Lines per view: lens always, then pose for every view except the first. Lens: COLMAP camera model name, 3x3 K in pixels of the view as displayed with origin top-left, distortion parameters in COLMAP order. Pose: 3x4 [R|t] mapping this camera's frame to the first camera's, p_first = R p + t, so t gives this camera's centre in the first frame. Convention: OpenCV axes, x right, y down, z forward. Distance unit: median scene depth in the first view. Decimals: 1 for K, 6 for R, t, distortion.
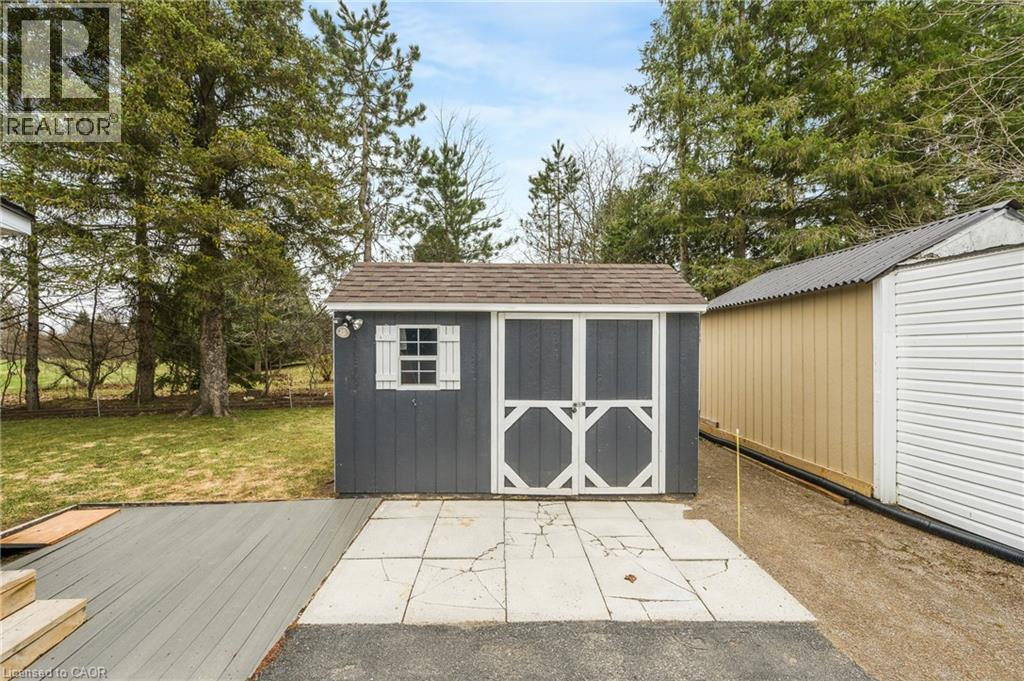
lens RADIAL K [[479.9, 0, 512.7], [0, 479.9, 349.3], [0, 0, 1]] dist [-0.000026, 0.000021]
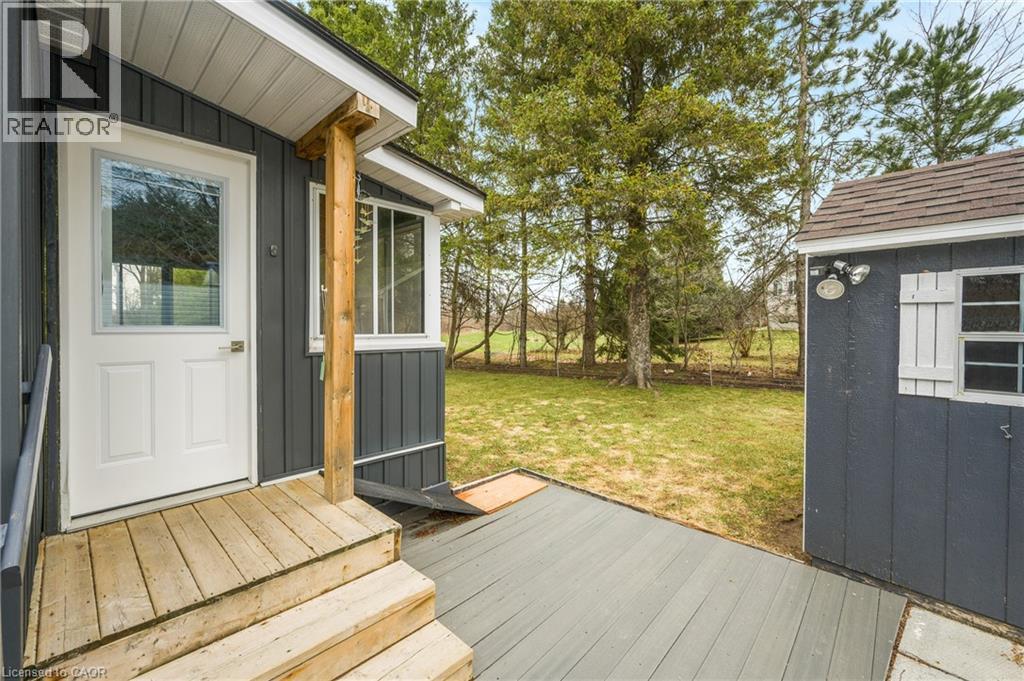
lens RADIAL K [[416.9, 0, 512.0], [0, 416.9, 340.5], [0, 0, 1]] dist [-0.000974, -0.000157]
pose [[0.653379, 0.030159, -0.756430, -0.116202], [-0.002001, 0.999271, 0.038114, 0.003822], [0.757028, -0.023389, 0.652963, 0.198482]]
